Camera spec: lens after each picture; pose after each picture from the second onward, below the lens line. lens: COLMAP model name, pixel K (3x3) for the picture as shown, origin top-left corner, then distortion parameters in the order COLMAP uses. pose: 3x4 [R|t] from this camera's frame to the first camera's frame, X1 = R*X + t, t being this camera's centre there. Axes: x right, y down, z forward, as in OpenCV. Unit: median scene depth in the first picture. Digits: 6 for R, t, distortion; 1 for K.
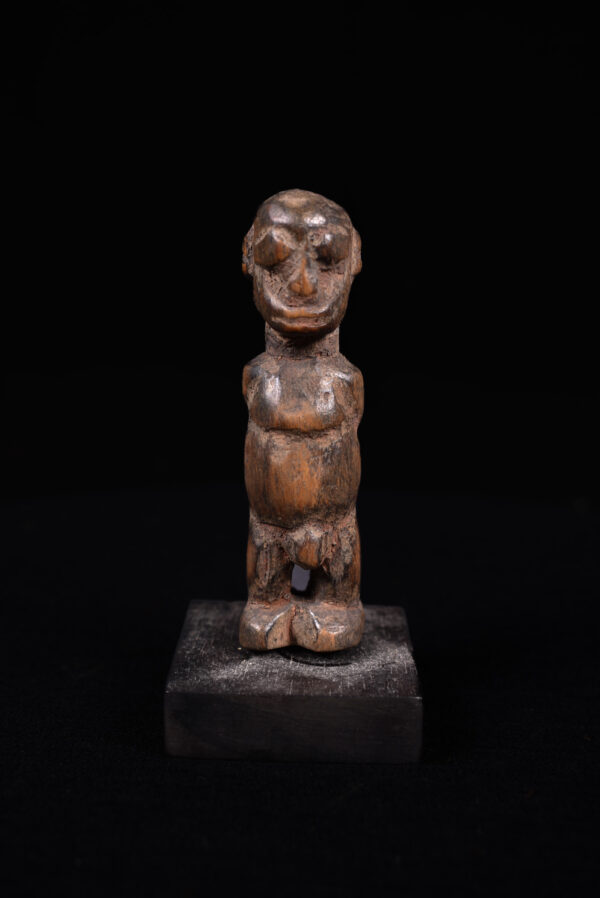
lens RADIAL K [[1083.2, 0, 300.0], [0, 1083.2, 449.0], [0, 0, 1]] dist [-0.072271, 0.000969]
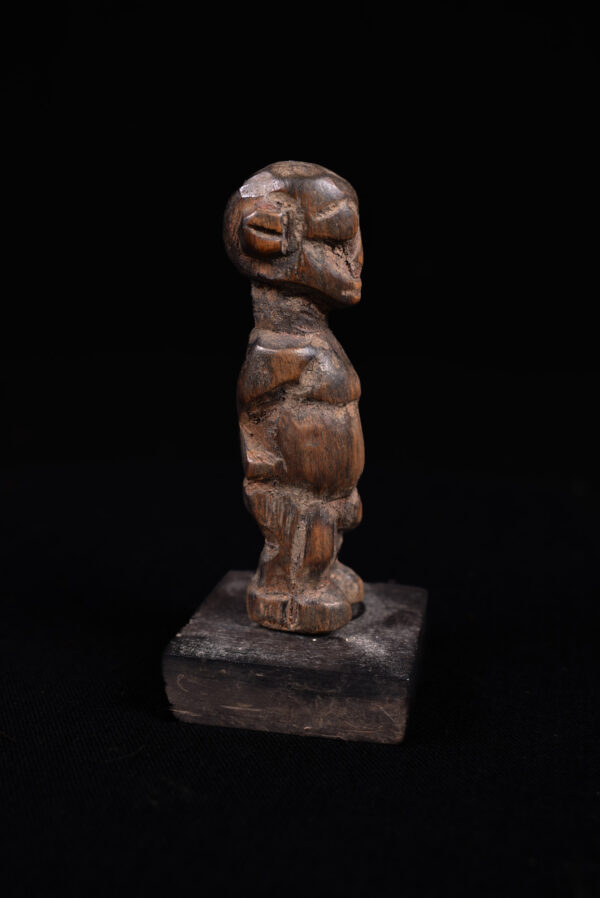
lens RADIAL K [[1083.2, 0, 300.0], [0, 1083.2, 449.0], [0, 0, 1]] dist [-0.072271, 0.000969]
pose [[0.185946, -0.246203, 0.951214, -1.003521], [0.200965, 0.957162, 0.208458, -0.195880], [-0.961789, 0.152399, 0.227458, 0.821533]]
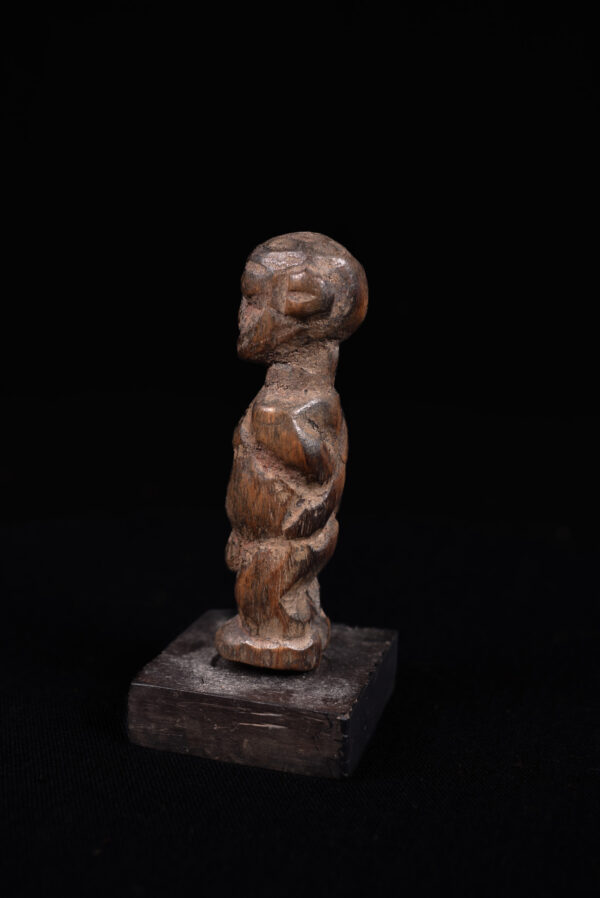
lens RADIAL K [[1083.2, 0, 300.0], [0, 1083.2, 449.0], [0, 0, 1]] dist [-0.072271, 0.000969]
pose [[-0.260563, 0.160680, -0.951992, 1.056565], [-0.248233, 0.941753, 0.226894, -0.282170], [0.932999, 0.295436, -0.205500, 1.290057]]
